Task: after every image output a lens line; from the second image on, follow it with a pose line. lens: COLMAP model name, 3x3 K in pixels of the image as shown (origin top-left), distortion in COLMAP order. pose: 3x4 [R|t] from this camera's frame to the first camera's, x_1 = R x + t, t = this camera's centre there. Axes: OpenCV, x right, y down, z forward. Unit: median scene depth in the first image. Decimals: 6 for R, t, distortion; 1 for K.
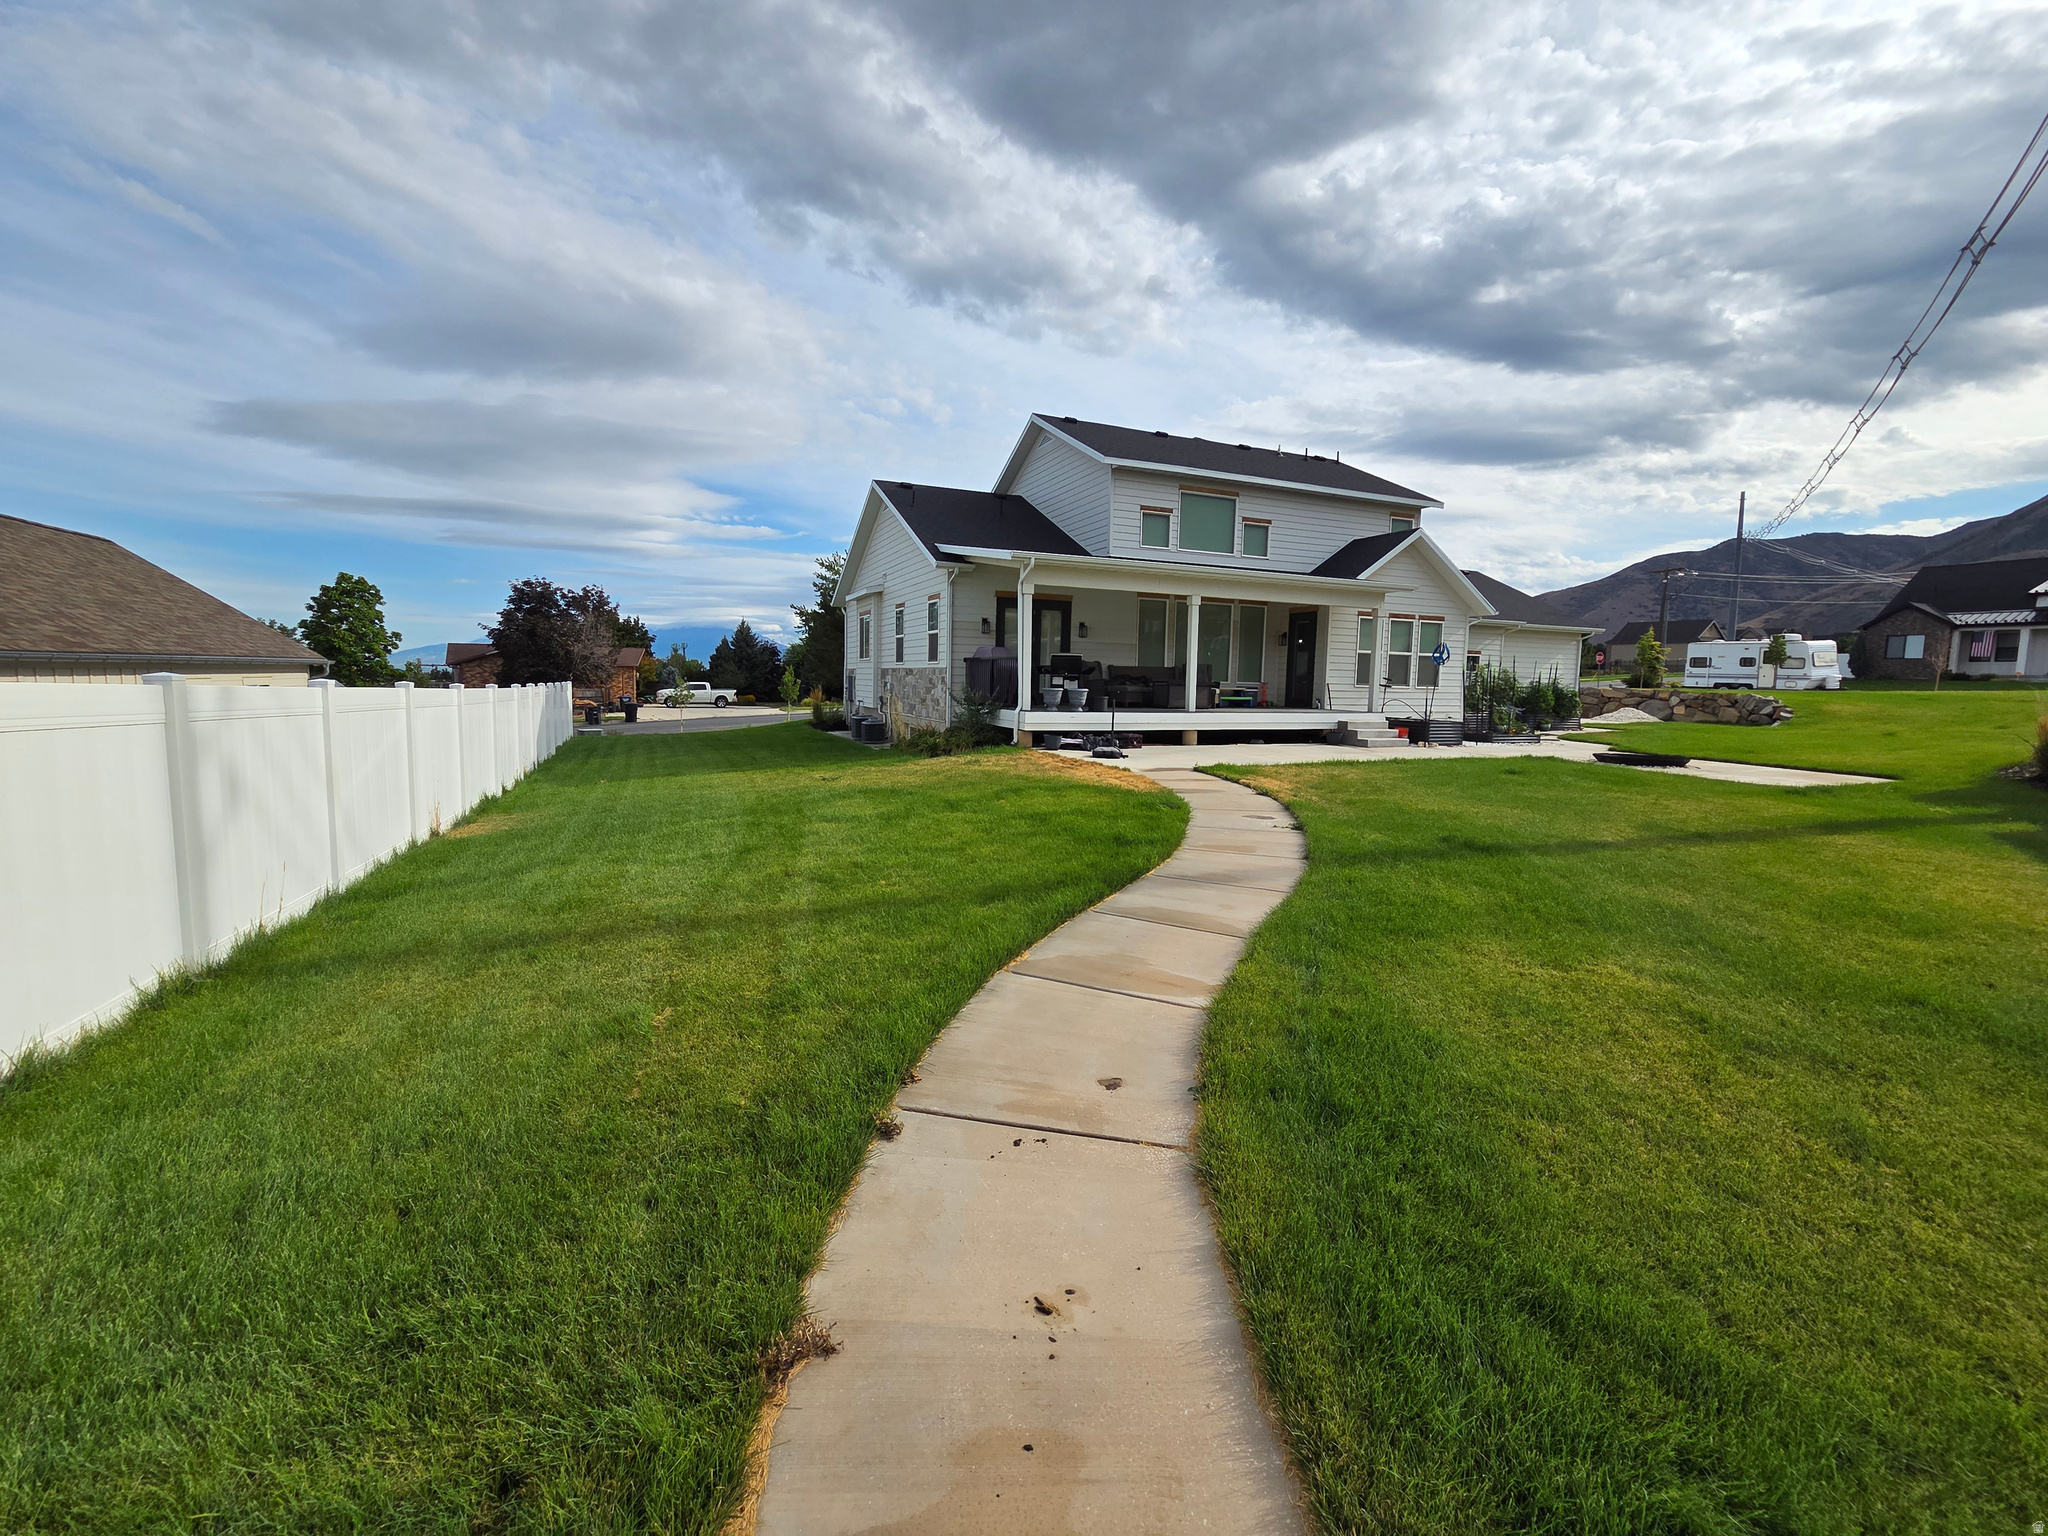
lens RADIAL K [[828.8, 0, 1024.0], [0, 828.8, 768.0], [0, 0, 1]] dist [-0.014541, -0.000203]
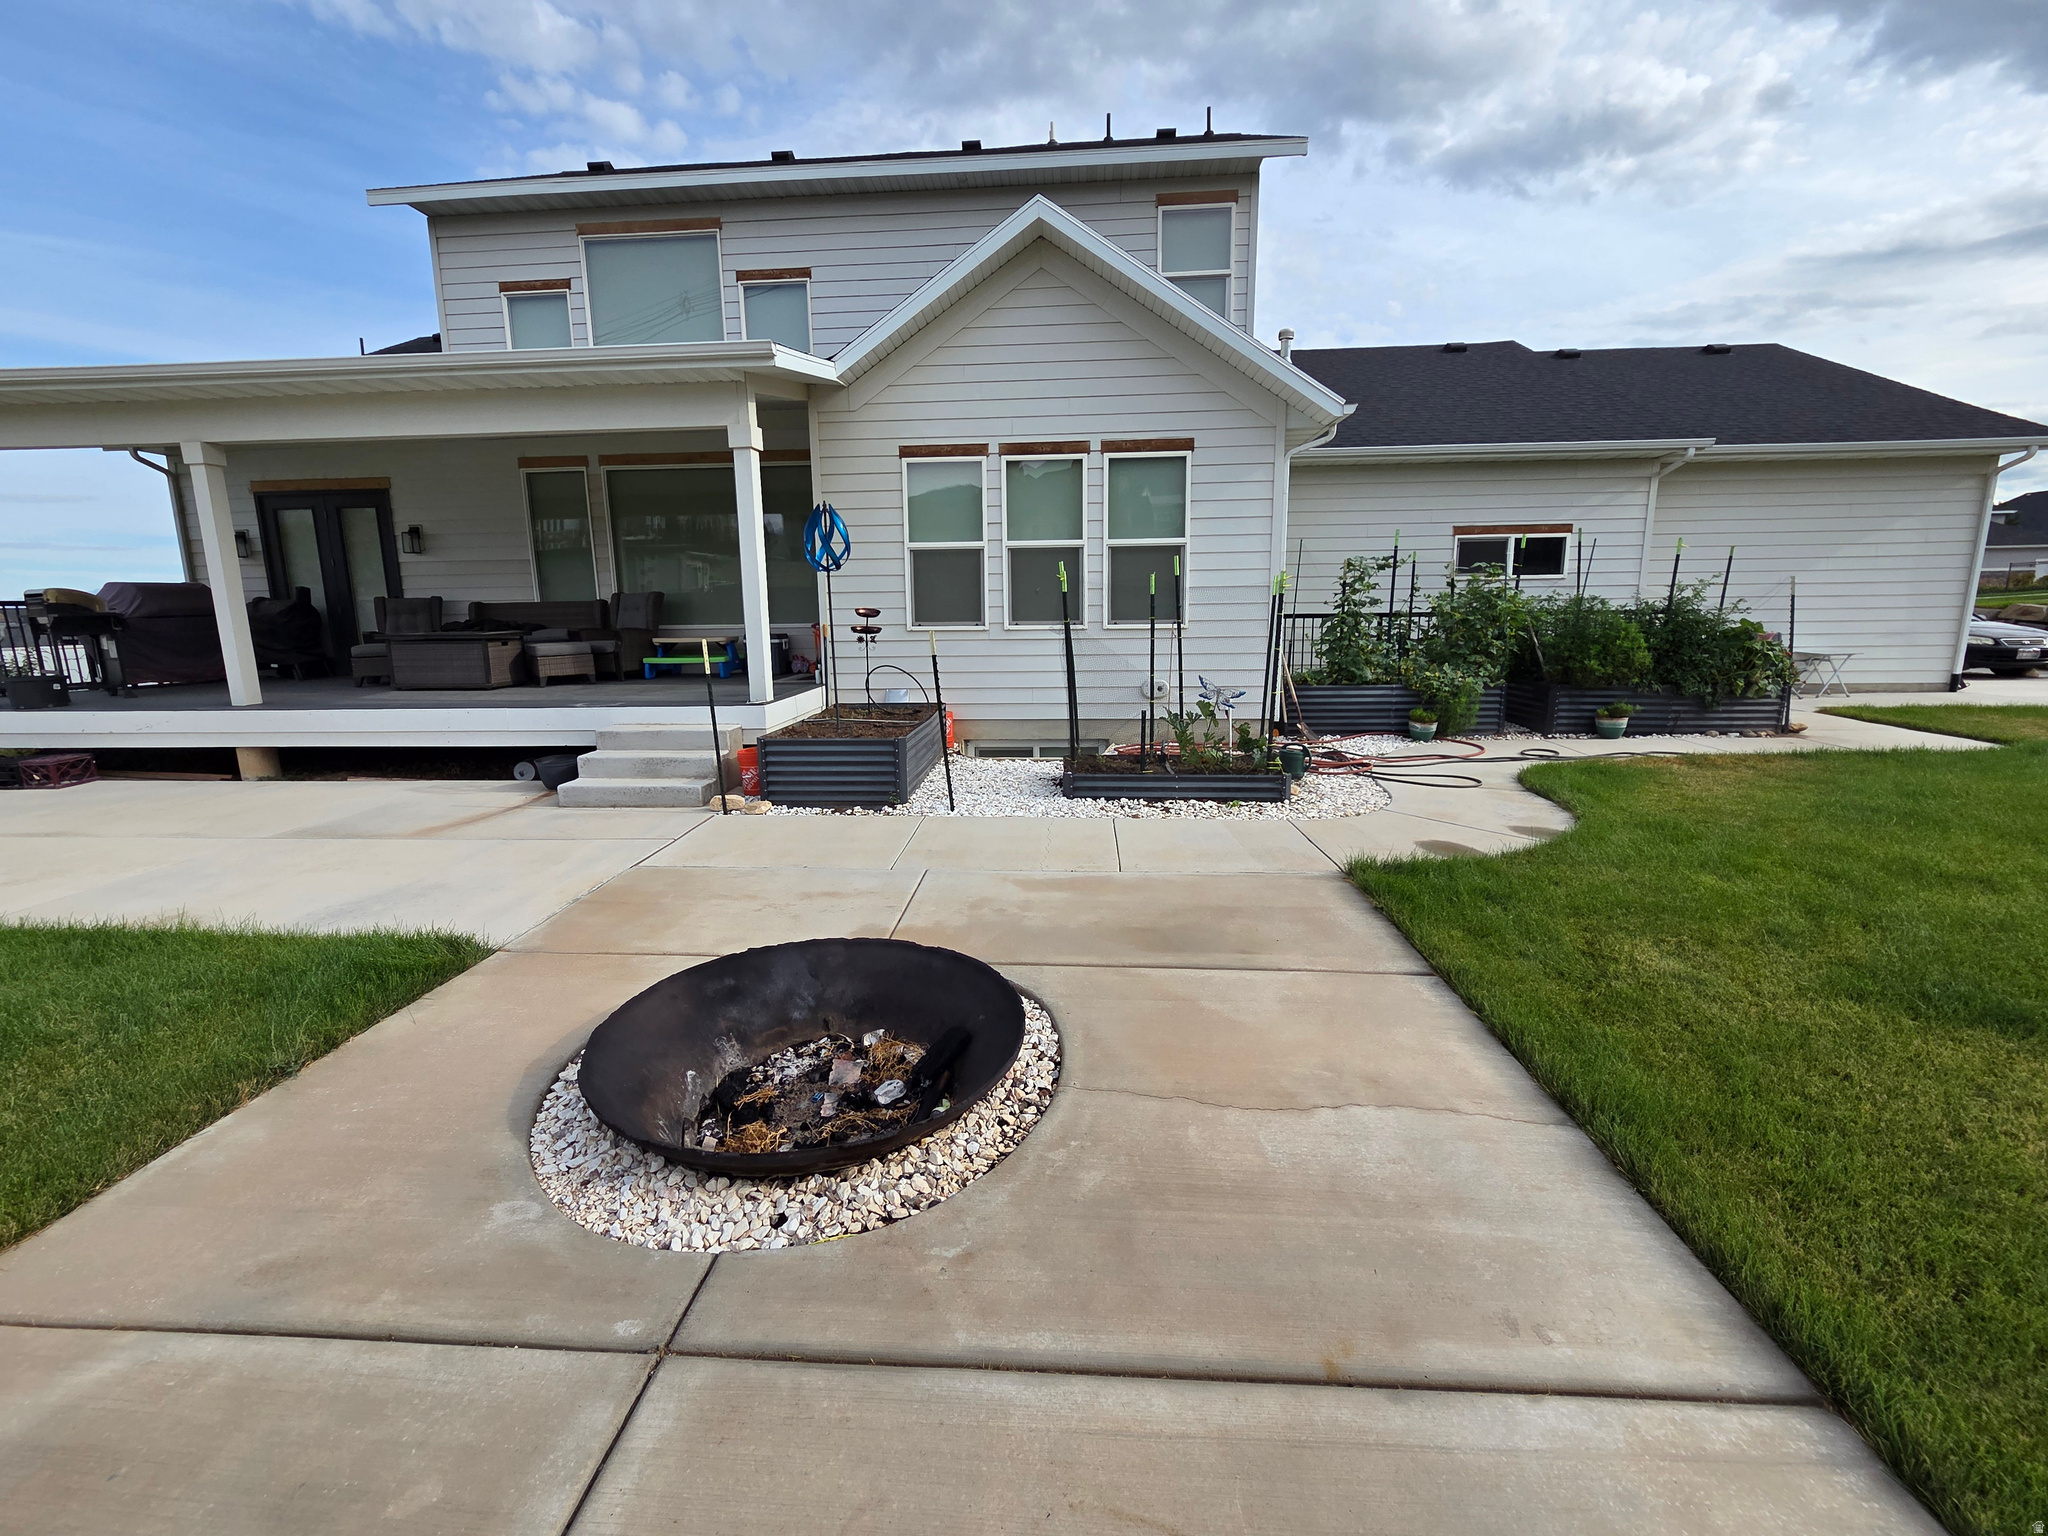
lens RADIAL K [[828.8, 0, 1024.0], [0, 828.8, 768.0], [0, 0, 1]] dist [-0.014541, -0.000203]
pose [[0.893787, 0.056797, -0.444881, 0.651756], [-0.017038, 0.995533, 0.092867, -0.069236], [0.448168, -0.075423, 0.890762, 0.649524]]
